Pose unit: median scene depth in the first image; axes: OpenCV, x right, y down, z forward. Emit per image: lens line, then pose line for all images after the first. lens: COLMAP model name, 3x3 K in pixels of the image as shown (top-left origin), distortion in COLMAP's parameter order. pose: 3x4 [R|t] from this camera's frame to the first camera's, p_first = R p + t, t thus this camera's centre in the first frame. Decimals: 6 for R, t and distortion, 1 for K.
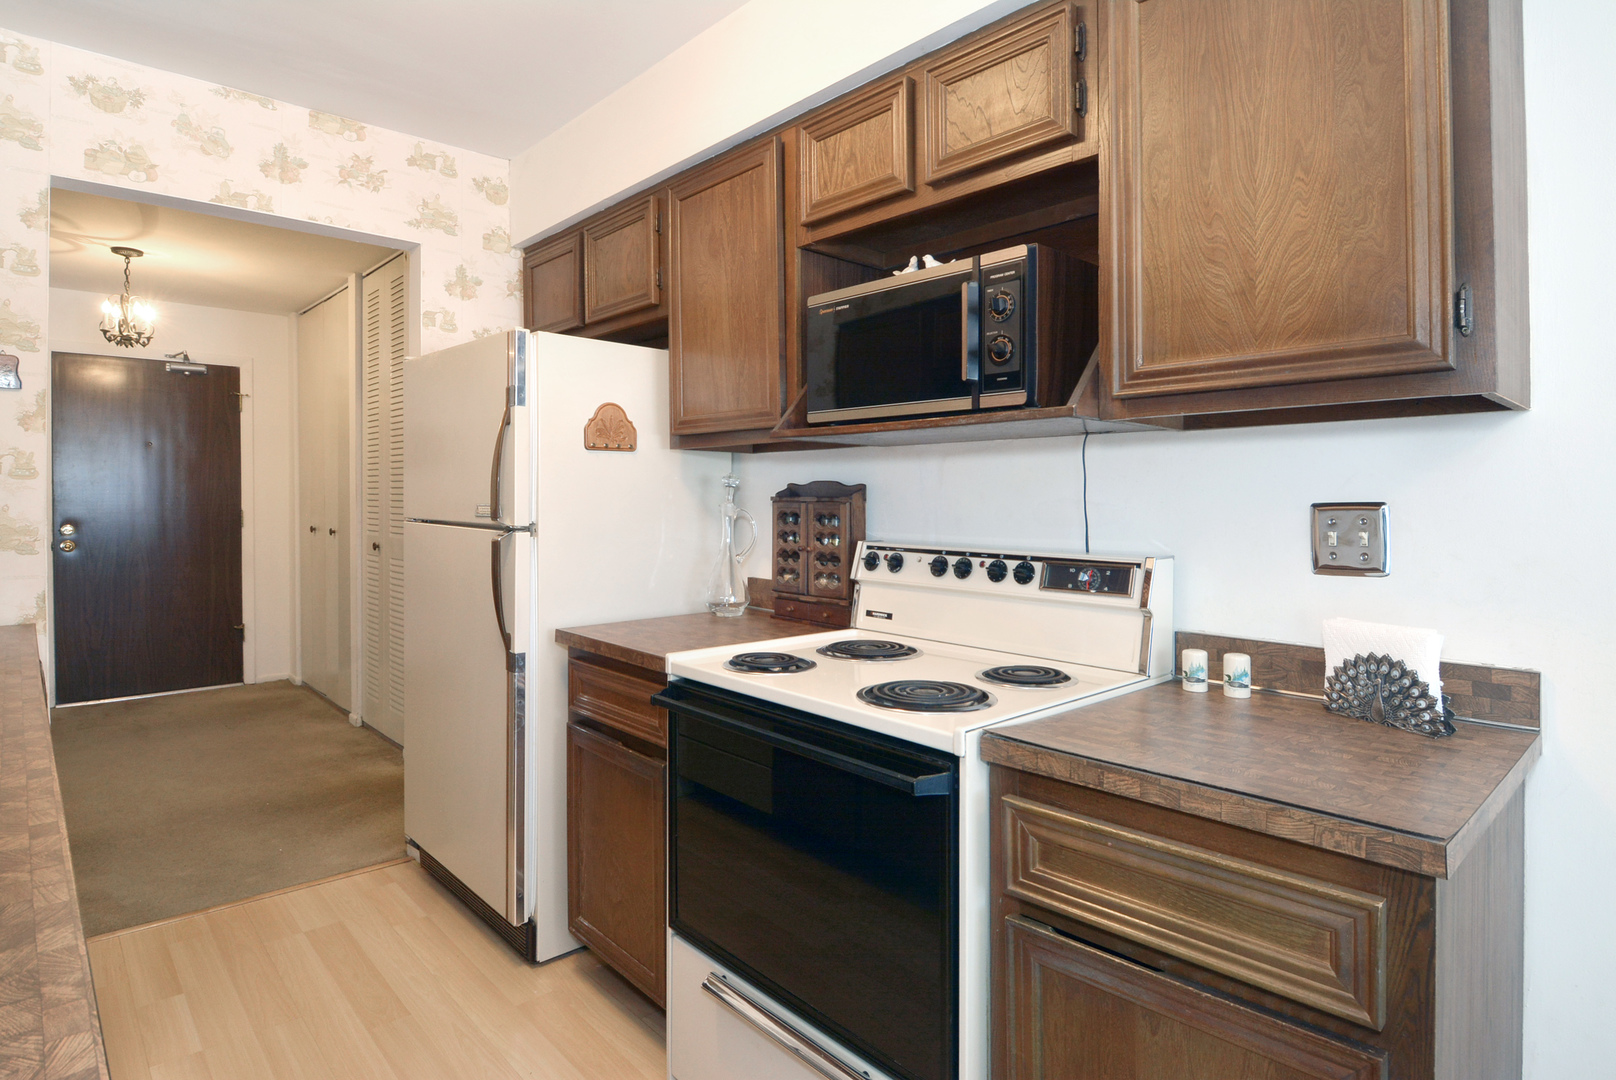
lens RADIAL K [[897.1, 0, 814.1], [0, 897.1, 534.1], [0, 0, 1]] dist [0.006841, -0.013254]
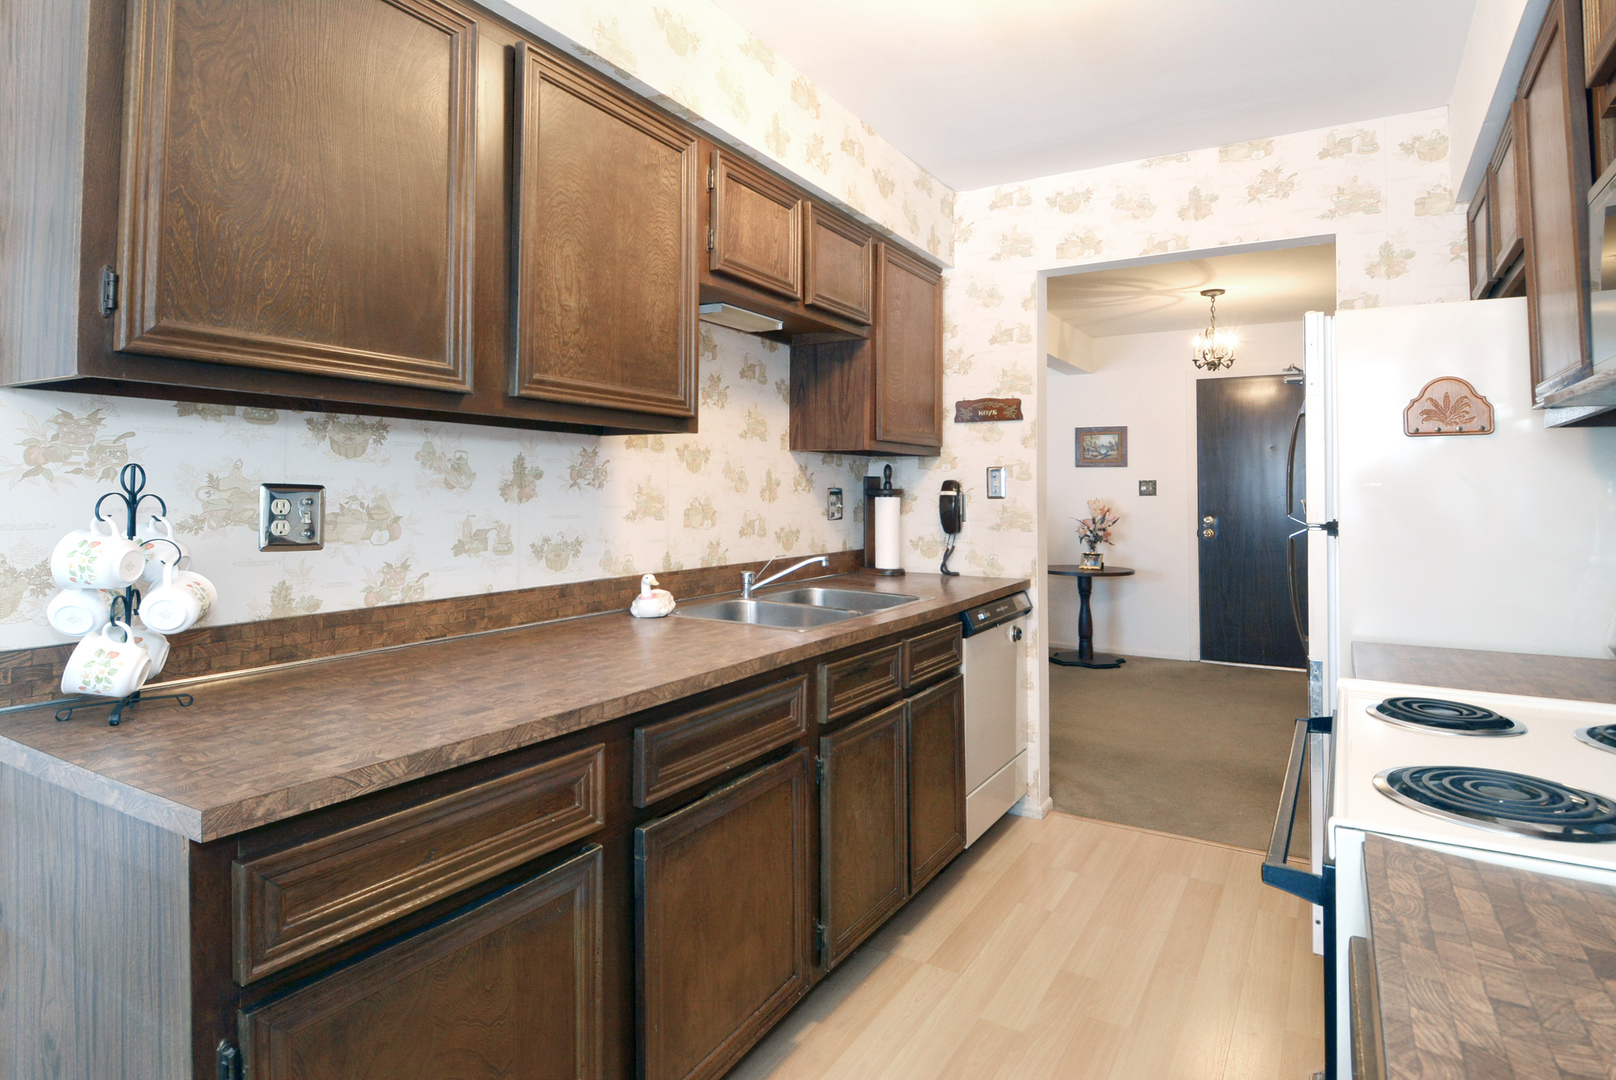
lens RADIAL K [[897.1, 0, 824.4], [0, 897.1, 471.5], [0, 0, 1]] dist [0.006841, -0.013254]
pose [[0.295172, -0.023061, -0.955166, 0.403107], [-0.042367, 0.998409, -0.037197, -0.007127], [0.954504, 0.051447, 0.293725, 0.249497]]
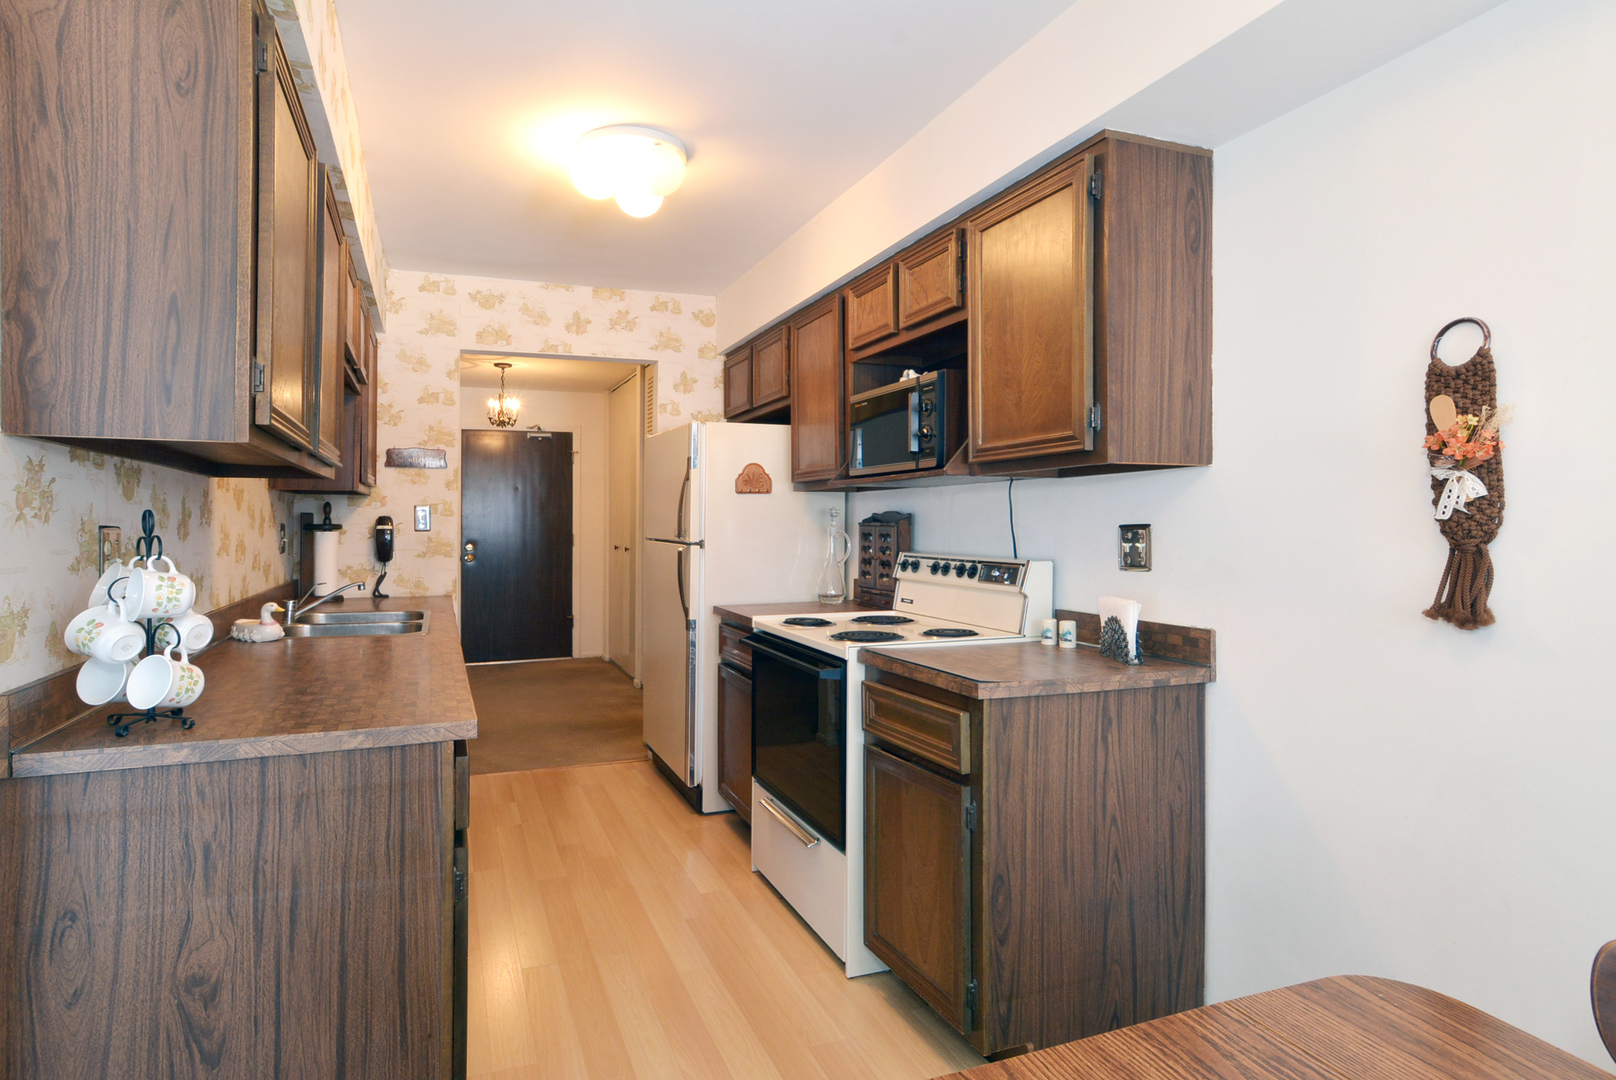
lens RADIAL K [[897.1, 0, 805.2], [0, 897.1, 541.1], [0, 0, 1]] dist [0.006841, -0.013254]
pose [[0.942404, -0.000575, -0.334477, 0.395342], [-0.005860, 0.999817, -0.018230, 0.017496], [0.334426, 0.019140, 0.942227, -0.454593]]
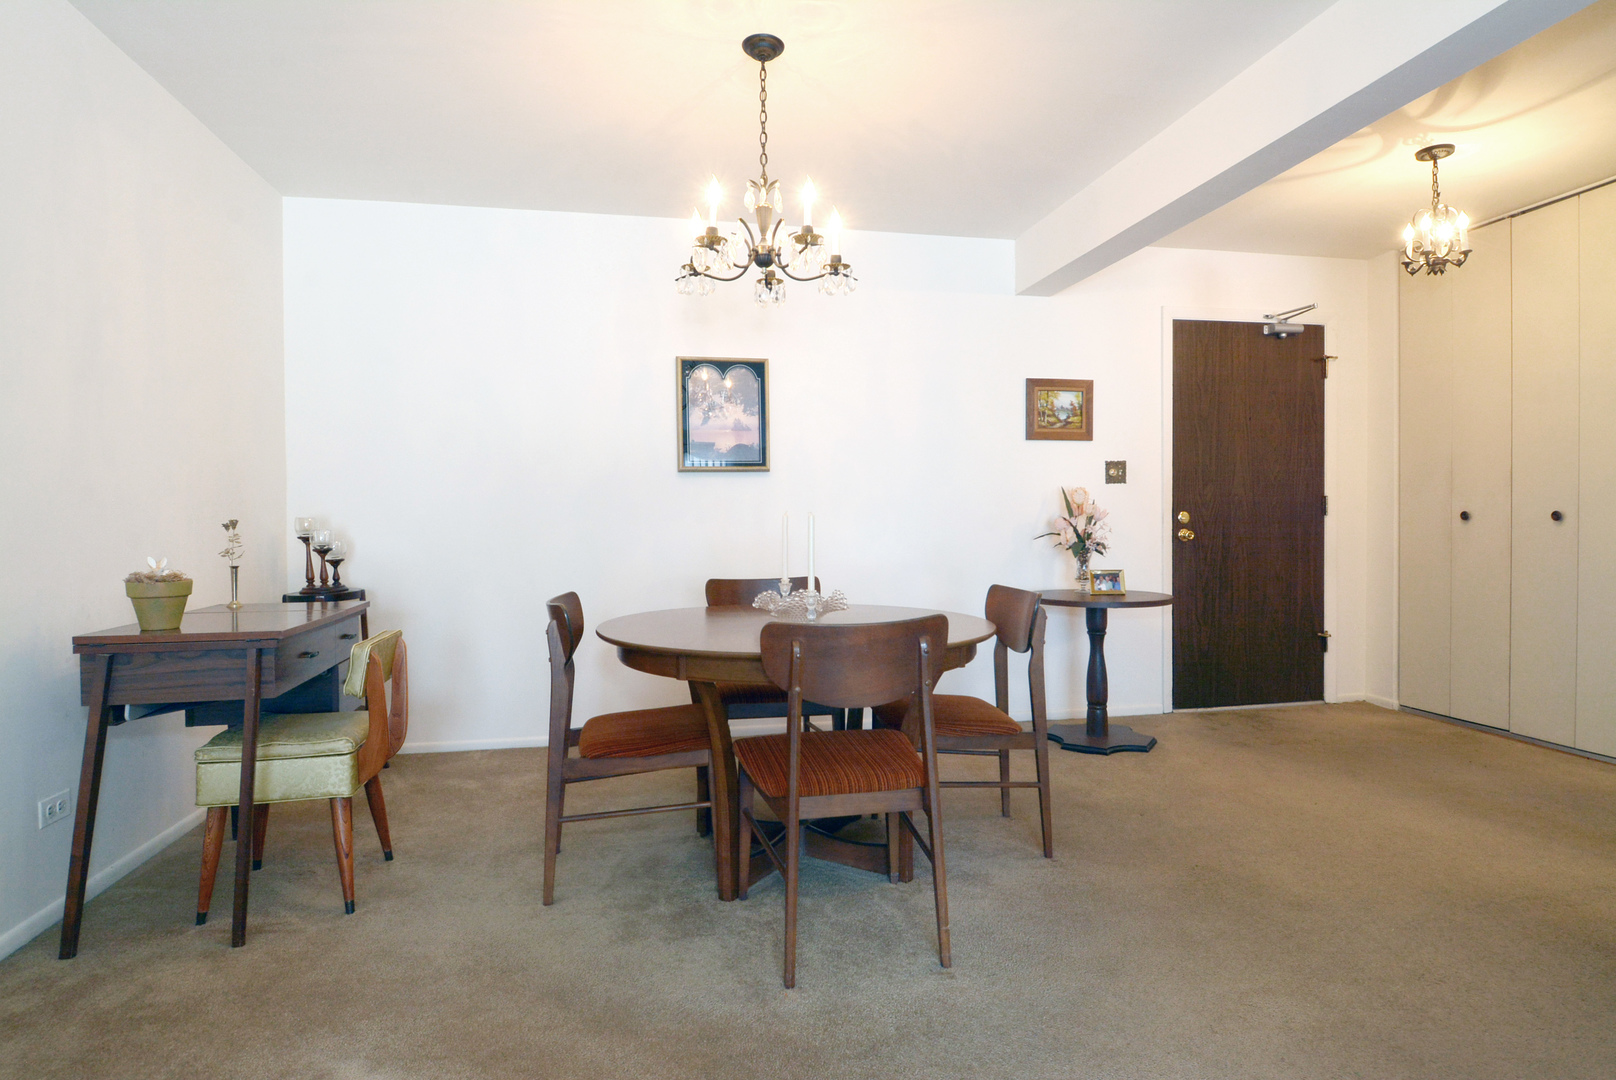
lens RADIAL K [[897.1, 0, 803.4], [0, 897.1, 526.8], [0, 0, 1]] dist [0.006841, -0.013254]
pose [[0.861423, -0.024799, -0.507282, -1.432073], [0.003401, 0.999066, -0.043065, 0.086445], [0.507876, 0.035372, 0.860703, 0.066018]]
